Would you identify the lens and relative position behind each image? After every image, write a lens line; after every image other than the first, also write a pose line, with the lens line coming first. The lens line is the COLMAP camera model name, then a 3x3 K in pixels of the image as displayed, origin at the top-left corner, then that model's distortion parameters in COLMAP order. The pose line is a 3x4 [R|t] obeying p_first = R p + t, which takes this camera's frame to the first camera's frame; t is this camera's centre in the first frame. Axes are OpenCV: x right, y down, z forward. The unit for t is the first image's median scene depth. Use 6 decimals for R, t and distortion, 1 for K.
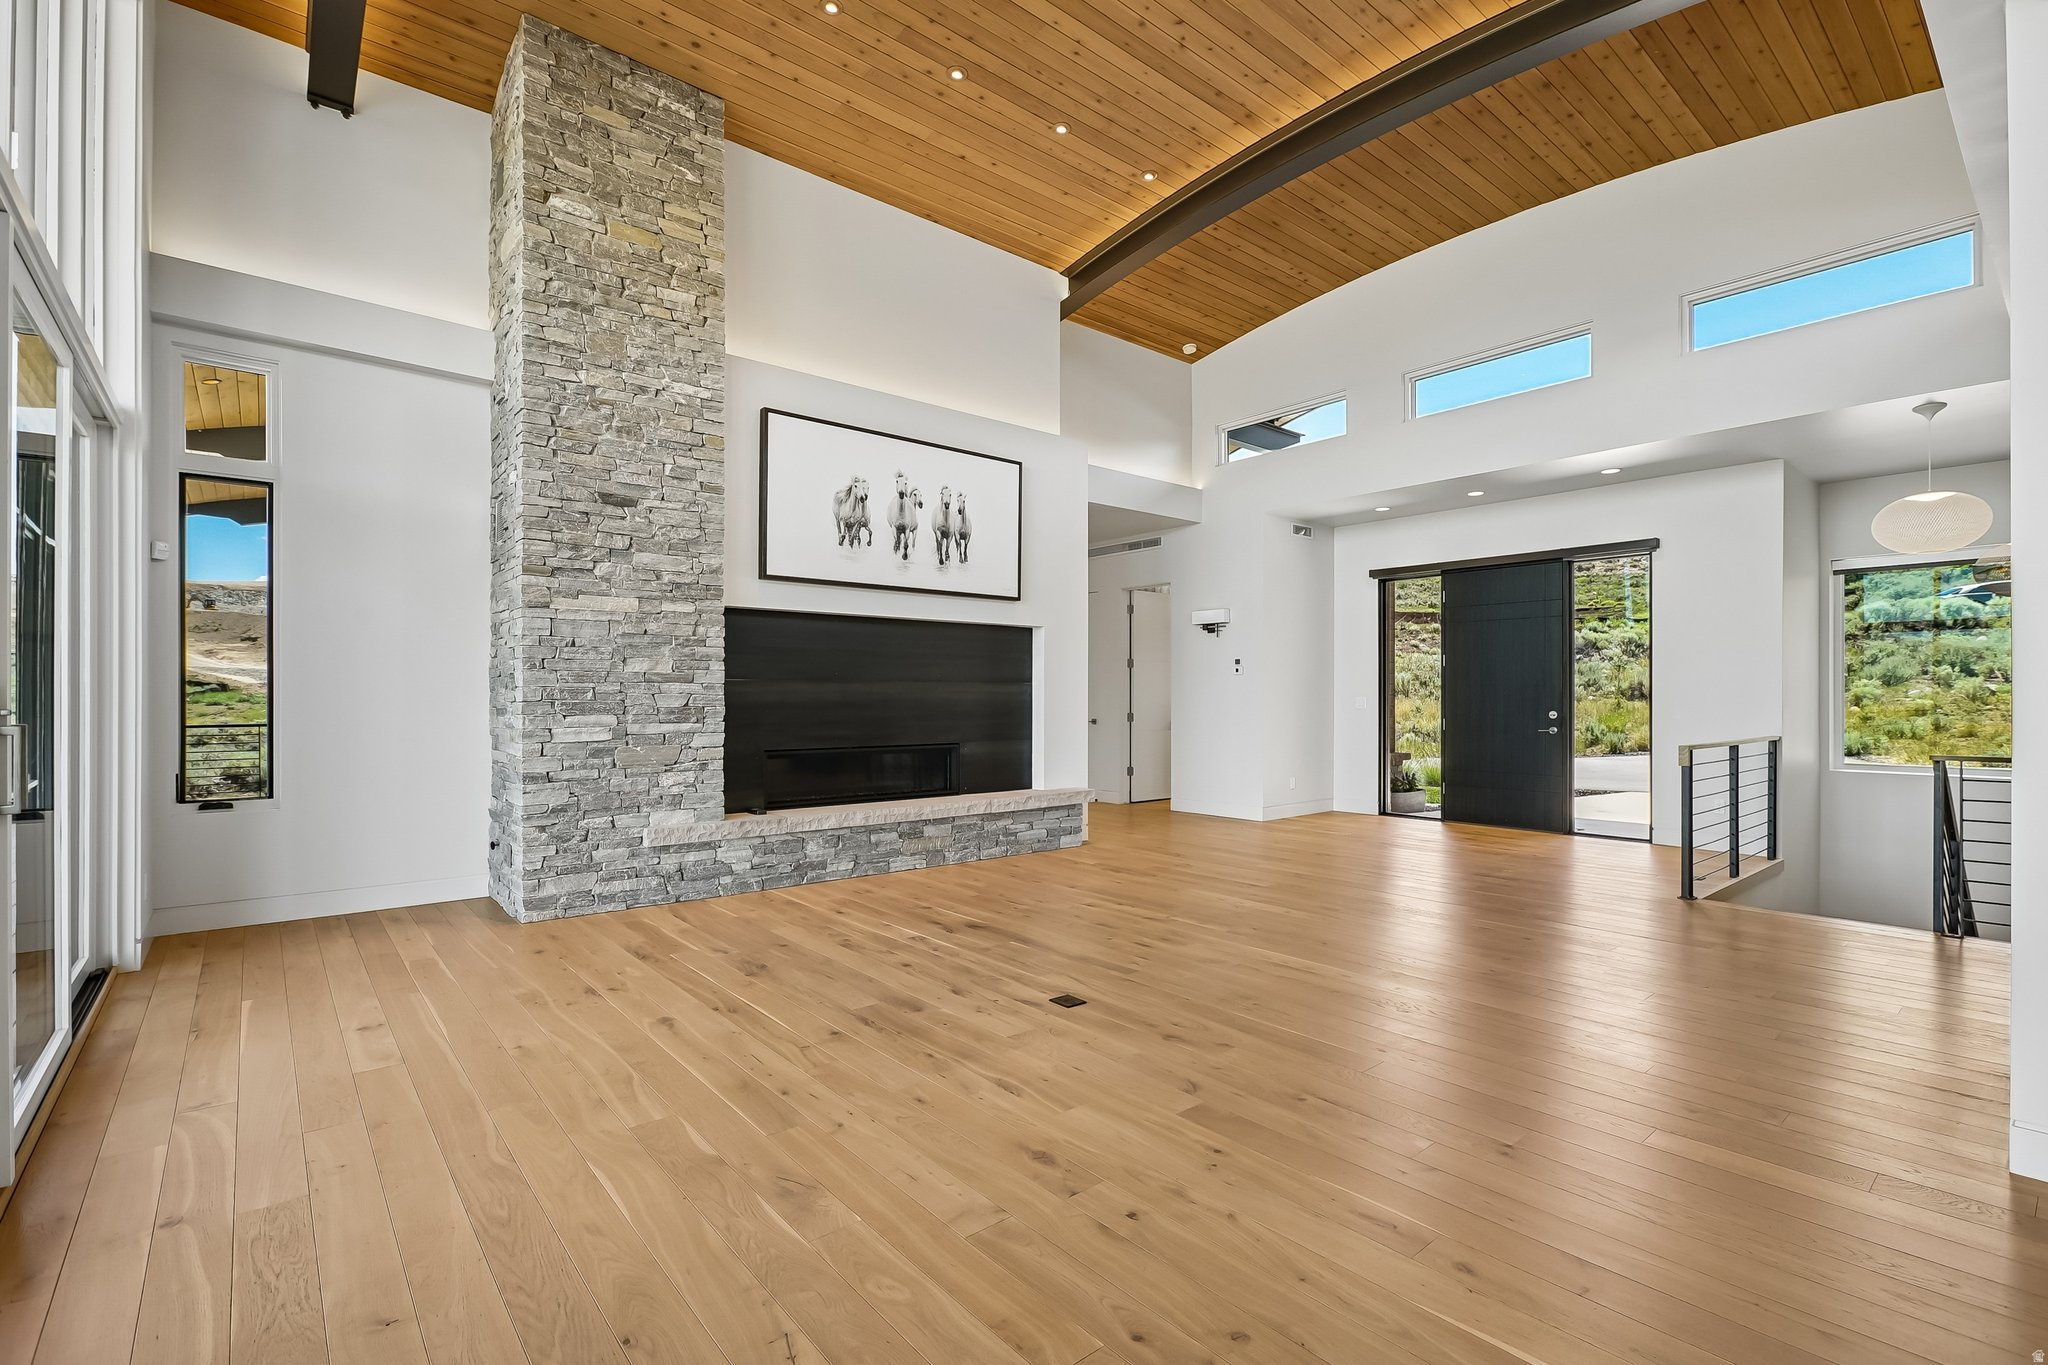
lens RADIAL K [[926.1, 0, 1035.2], [0, 926.1, 695.8], [0, 0, 1]] dist [0.001546, -0.000773]
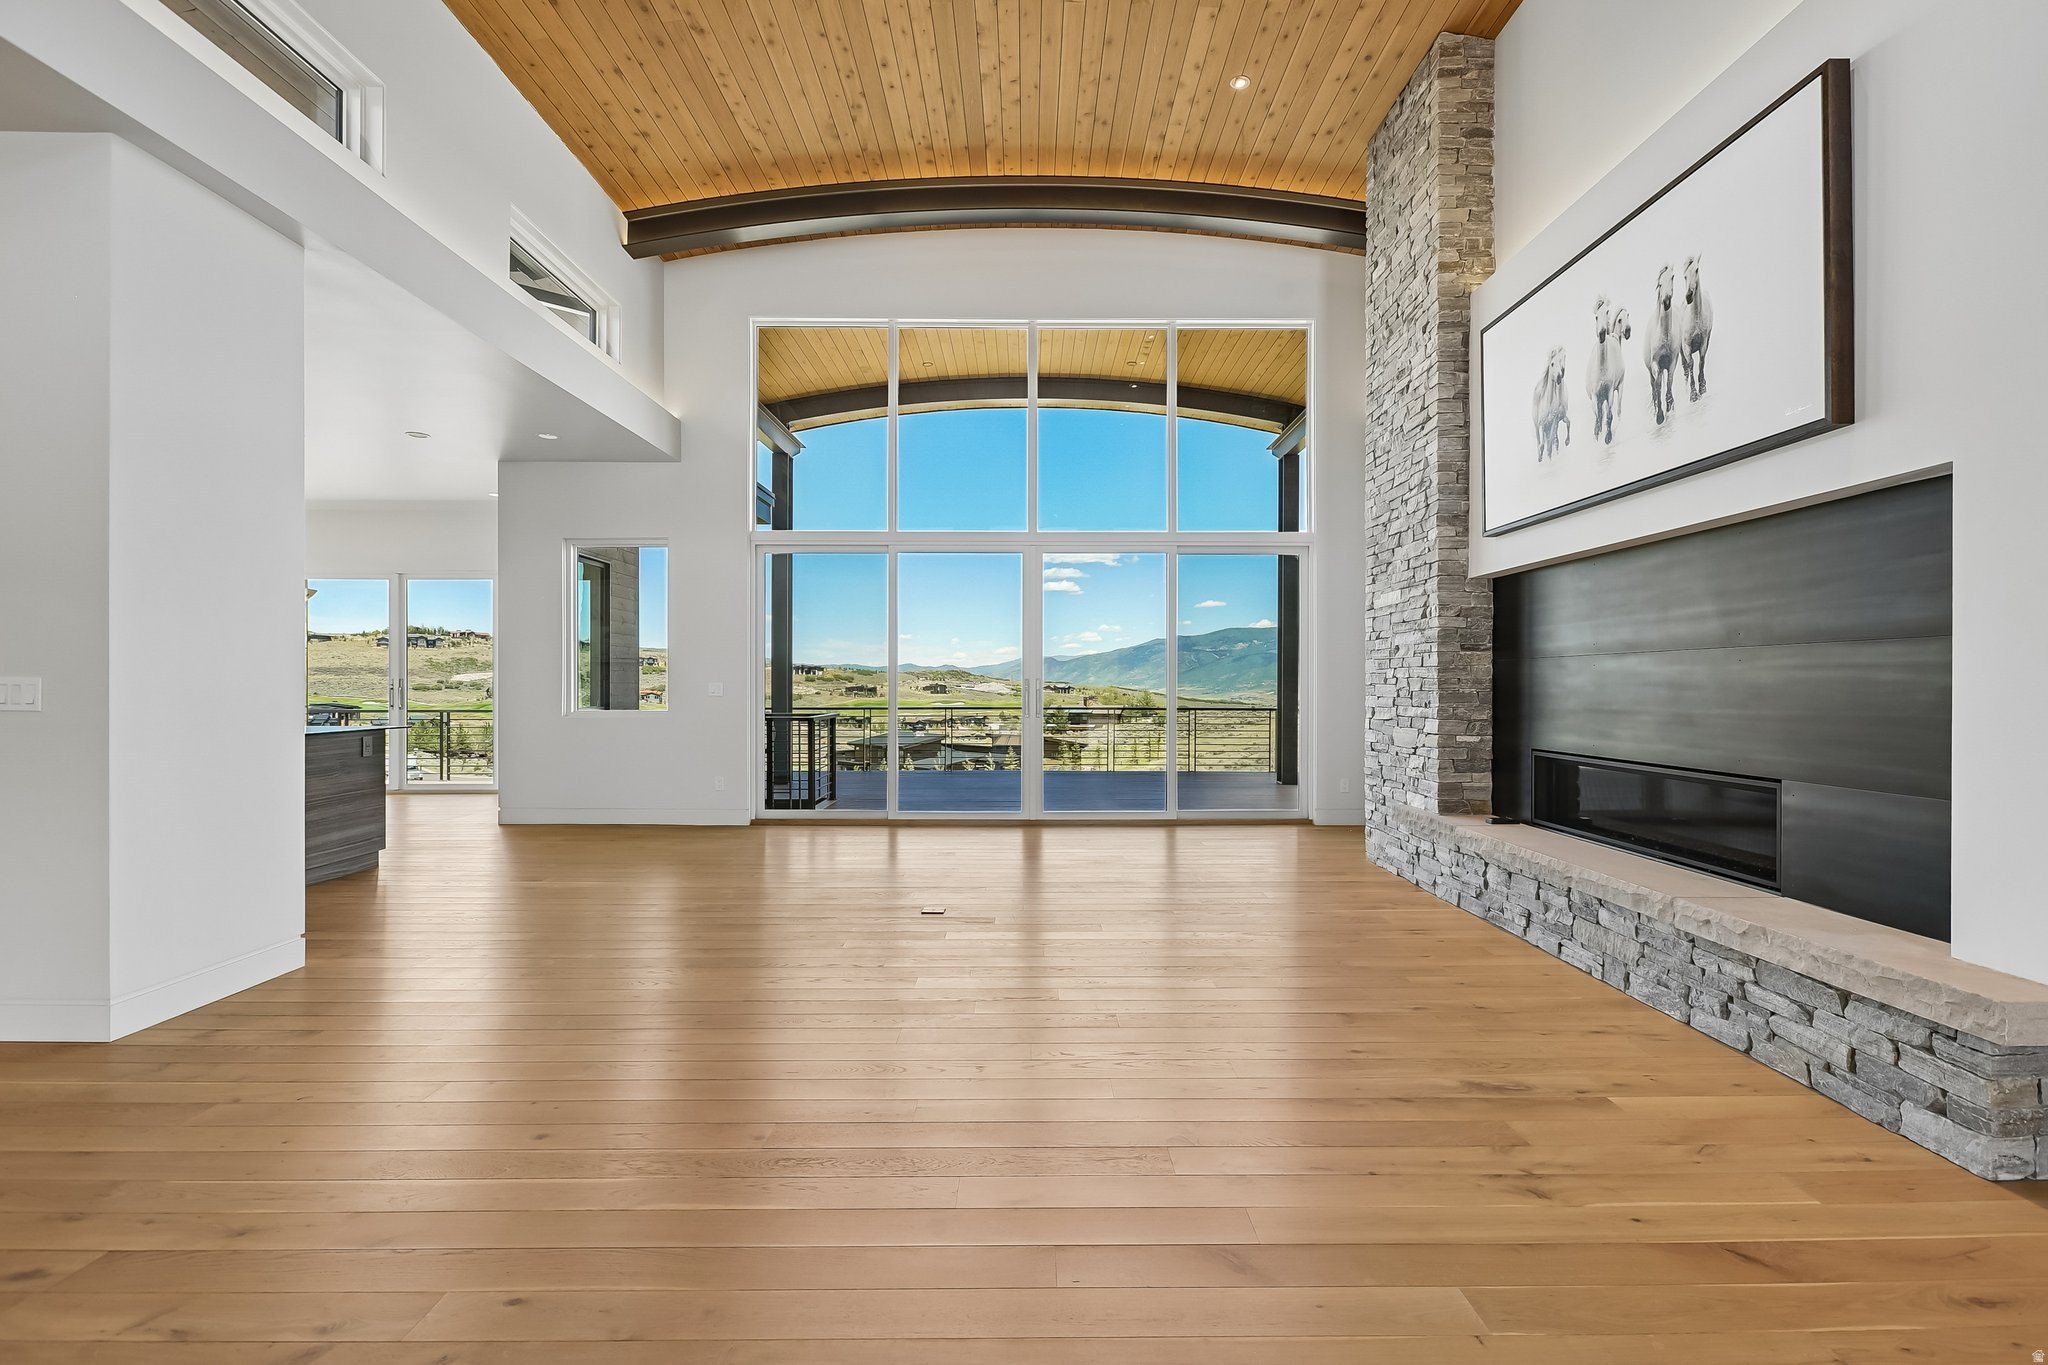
lens RADIAL K [[926.1, 0, 1037.4], [0, 926.1, 682.7], [0, 0, 1]] dist [0.001546, -0.000773]
pose [[-0.635999, -0.003915, -0.771680, 0.675417], [-0.000798, 0.999990, -0.004416, 0.008264], [0.771689, -0.002193, -0.635996, 1.376550]]
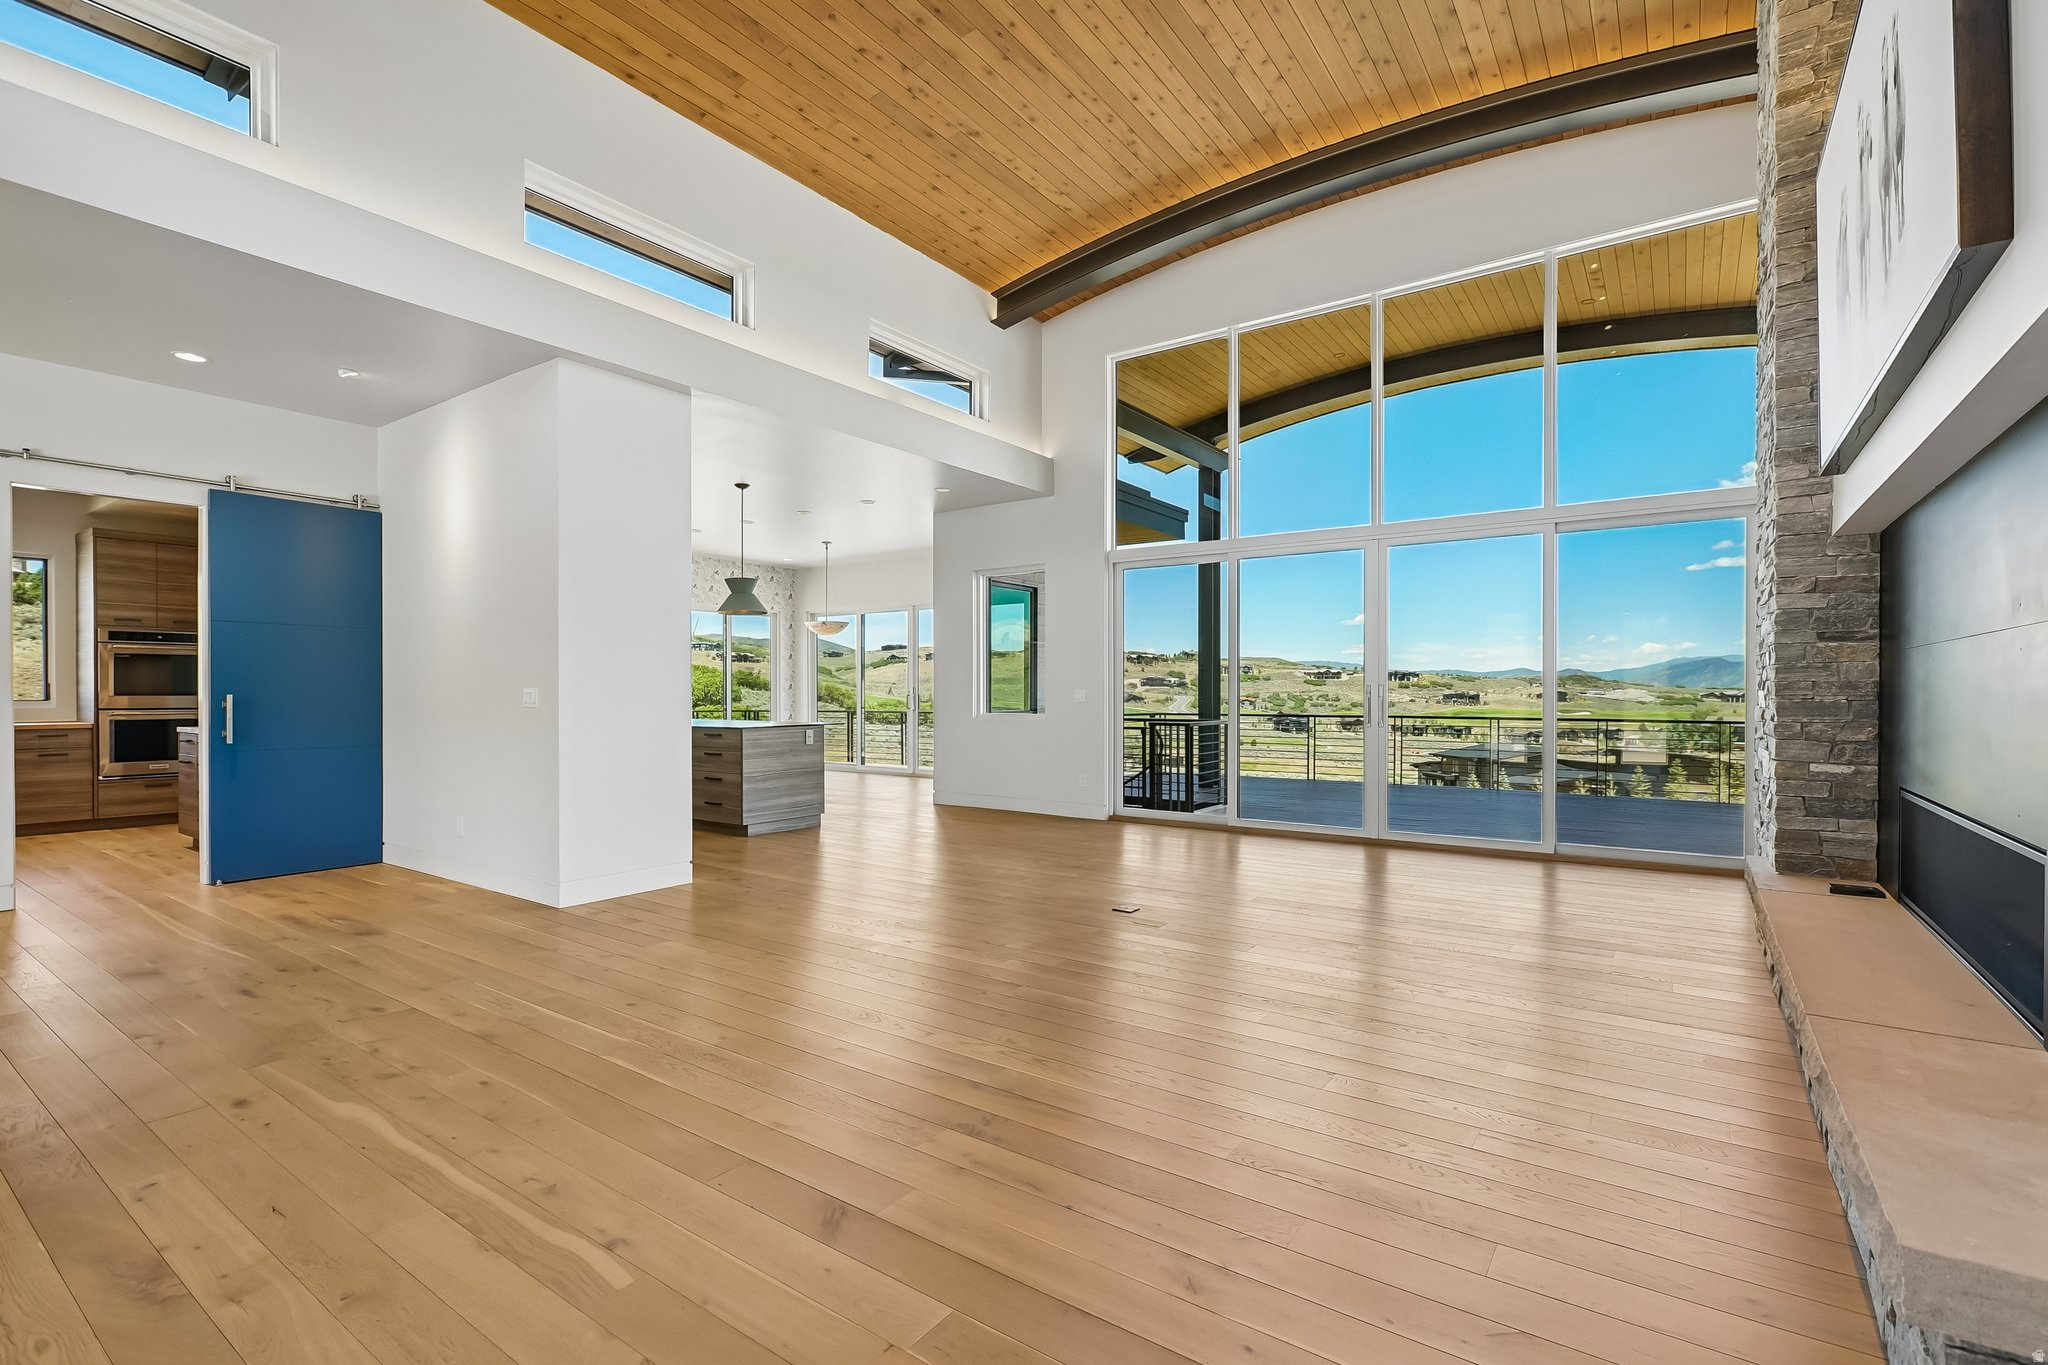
lens RADIAL K [[926.1, 0, 1033.3], [0, 926.1, 690.5], [0, 0, 1]] dist [0.001546, -0.000773]
pose [[-0.966962, -0.001379, -0.254915, 0.362273], [-0.000594, 0.999995, -0.003157, 0.008412], [0.254918, -0.002901, -0.966958, 1.613198]]
